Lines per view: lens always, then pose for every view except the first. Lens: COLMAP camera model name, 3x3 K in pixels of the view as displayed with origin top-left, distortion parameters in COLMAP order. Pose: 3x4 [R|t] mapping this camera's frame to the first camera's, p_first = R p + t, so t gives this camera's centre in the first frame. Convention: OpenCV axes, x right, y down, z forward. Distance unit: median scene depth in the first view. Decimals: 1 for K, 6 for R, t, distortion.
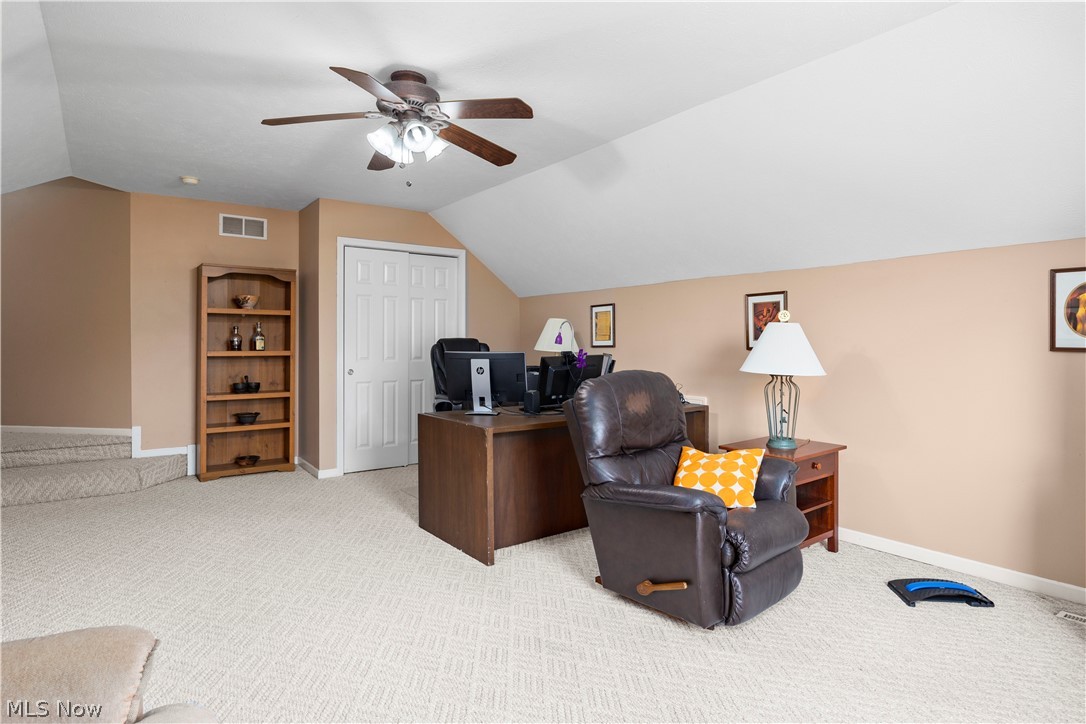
lens RADIAL K [[591.9, 0, 543.4], [0, 591.9, 355.3], [0, 0, 1]] dist [0.001399, 0.000159]
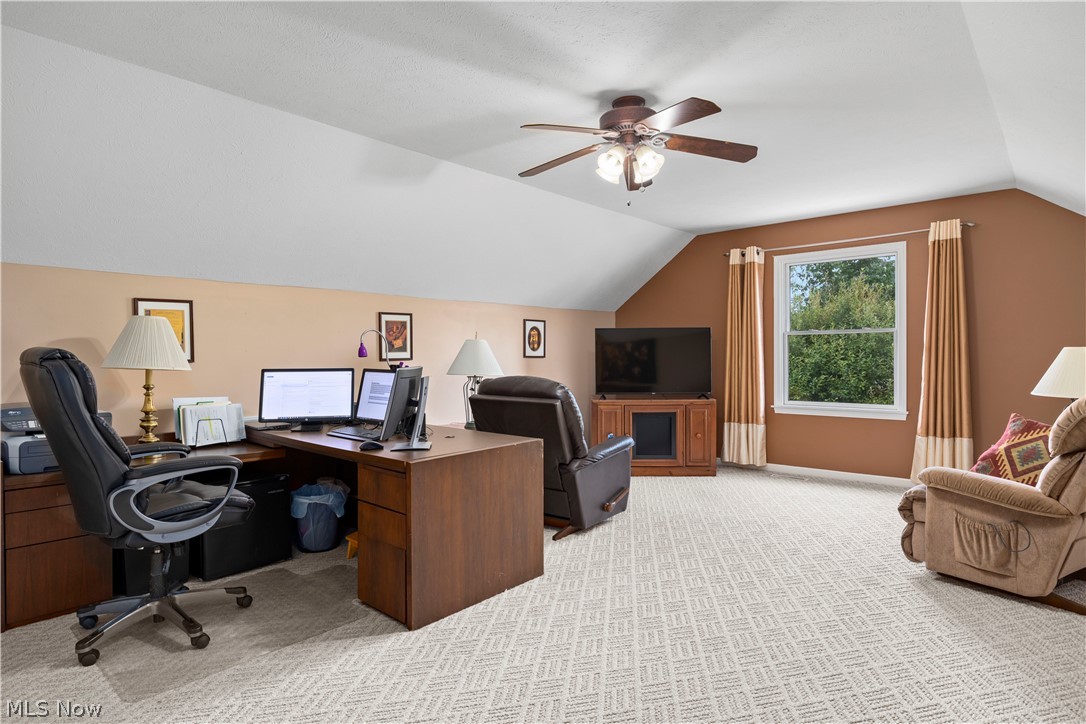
lens RADIAL K [[591.9, 0, 542.8], [0, 591.9, 359.7], [0, 0, 1]] dist [0.001399, 0.000159]
pose [[-0.190970, -0.009866, 0.981546, -0.871324], [0.027127, 0.999515, 0.015325, -0.021801], [-0.981221, 0.029553, -0.190610, 0.951881]]
